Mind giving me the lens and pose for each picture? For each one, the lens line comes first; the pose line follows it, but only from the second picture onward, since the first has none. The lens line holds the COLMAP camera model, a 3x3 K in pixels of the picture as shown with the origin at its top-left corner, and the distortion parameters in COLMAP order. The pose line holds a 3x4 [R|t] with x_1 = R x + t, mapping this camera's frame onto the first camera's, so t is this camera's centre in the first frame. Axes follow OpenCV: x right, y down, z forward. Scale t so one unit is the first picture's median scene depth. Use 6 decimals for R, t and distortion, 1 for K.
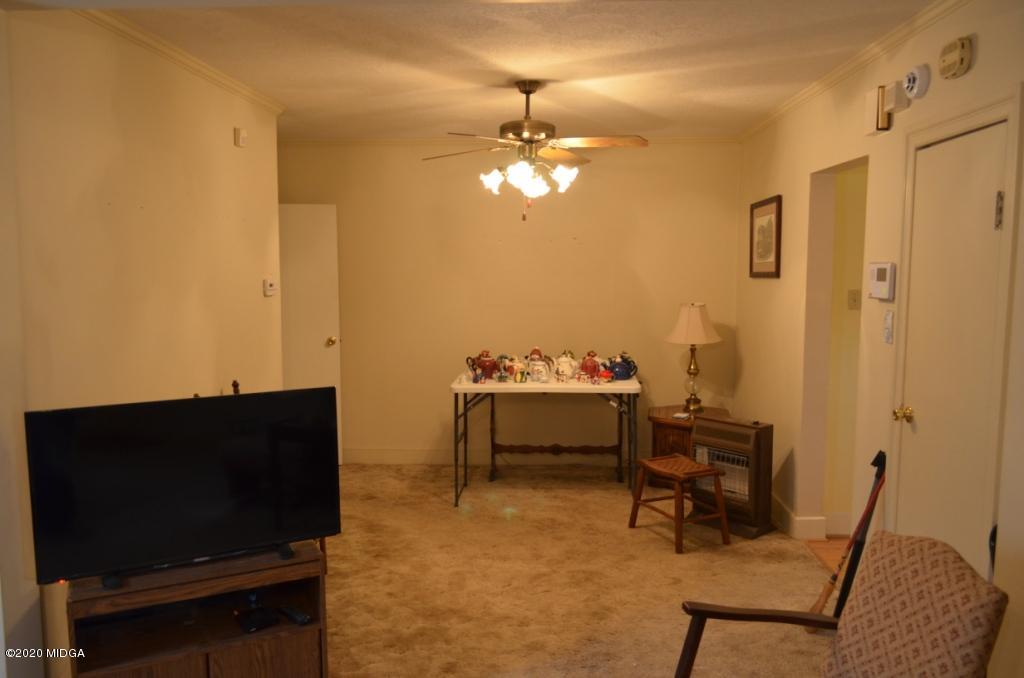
lens RADIAL K [[791.4, 0, 511.2], [0, 791.4, 343.9], [0, 0, 1]] dist [-0.012868, -0.005292]
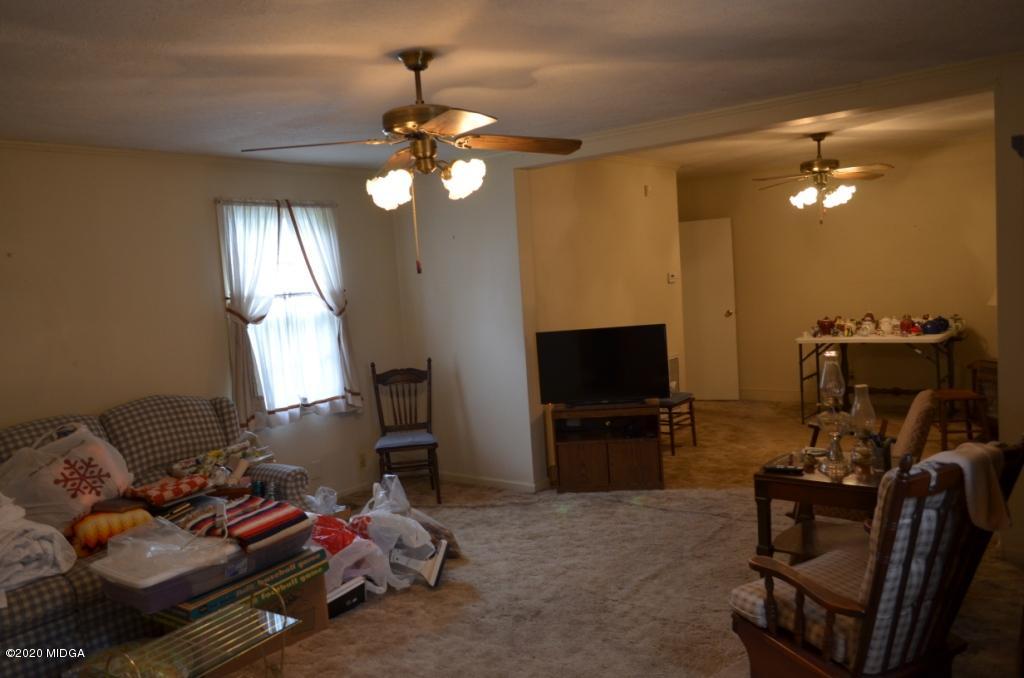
lens RADIAL K [[791.4, 0, 511.2], [0, 791.4, 343.9], [0, 0, 1]] dist [-0.012868, -0.005292]
pose [[0.814995, -0.005542, -0.579442, 0.339898], [0.011667, 0.999909, 0.006846, 0.046362], [0.579351, -0.012339, 0.814985, -0.480946]]
